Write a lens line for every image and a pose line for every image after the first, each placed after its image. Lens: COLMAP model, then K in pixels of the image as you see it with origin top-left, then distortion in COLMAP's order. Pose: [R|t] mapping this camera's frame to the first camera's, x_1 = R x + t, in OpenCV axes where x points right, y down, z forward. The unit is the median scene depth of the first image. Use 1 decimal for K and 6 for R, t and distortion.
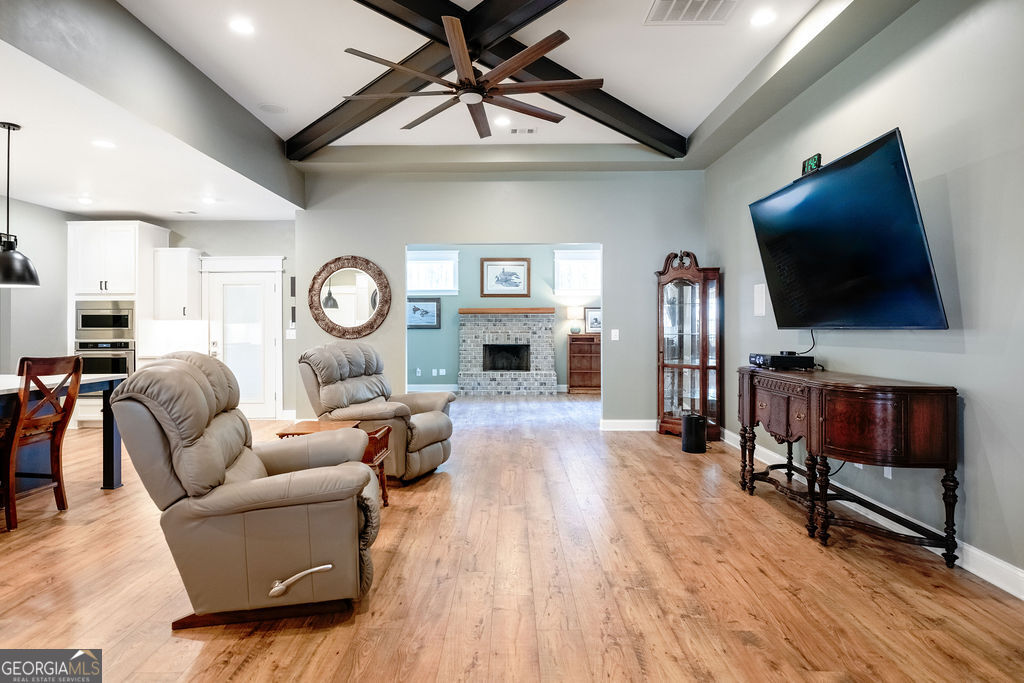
lens RADIAL K [[574.7, 0, 497.0], [0, 574.7, 322.7], [0, 0, 1]] dist [-0.001086, -0.000071]
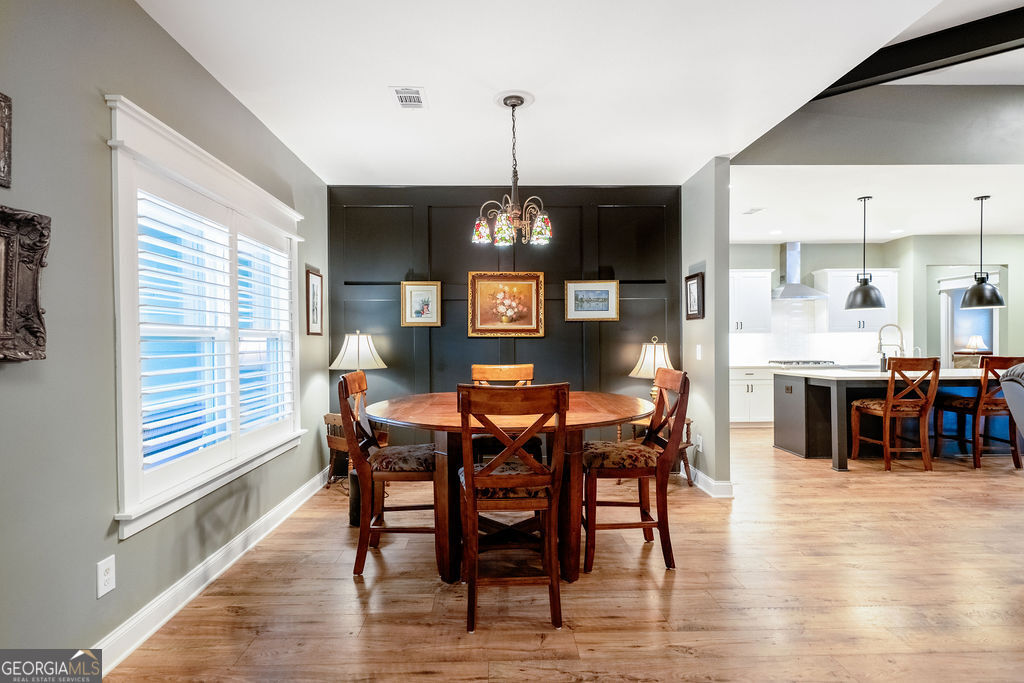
lens RADIAL K [[521.0, 0, 512.0], [0, 521.0, 341.5], [0, 0, 1]] dist [-0.000436, -0.000055]
pose [[0.046968, 0.004782, -0.998885, 0.222938], [0.015197, 0.999869, 0.005501, -0.001895], [0.998781, -0.015439, 0.046889, -0.138604]]
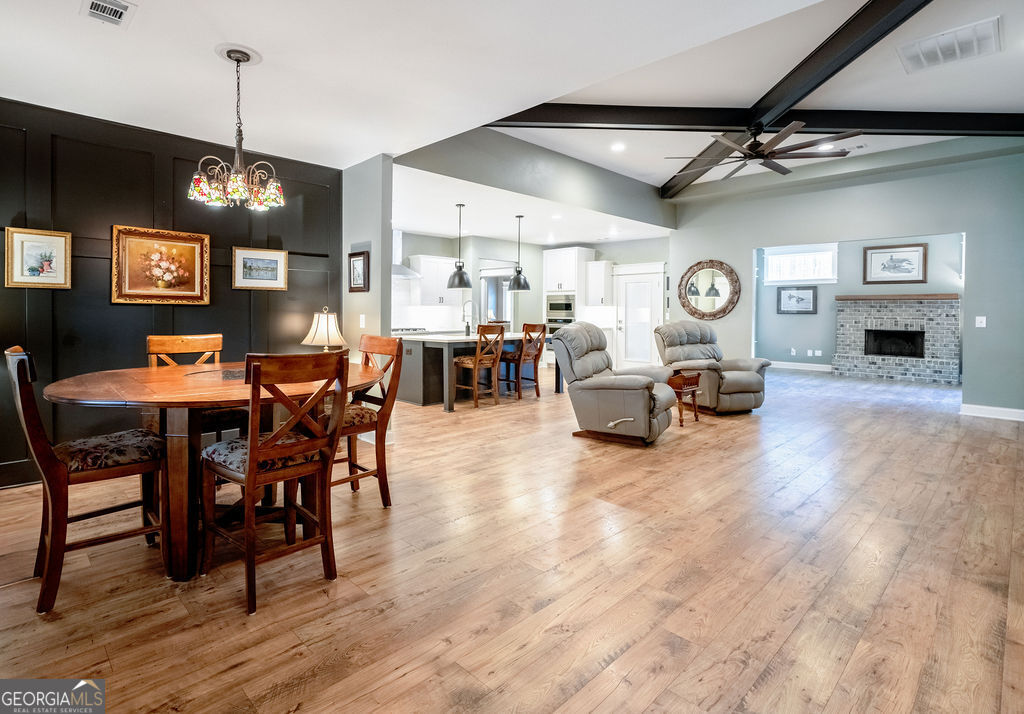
lens RADIAL K [[506.5, 0, 458.2], [0, 506.5, 312.3], [0, 0, 1]] dist [0.000711, 0.000161]
pose [[0.685516, 0.010521, -0.727981, 0.202488], [-0.003199, 0.999929, 0.011439, -0.002457], [0.728050, -0.005513, 0.685501, -0.251553]]
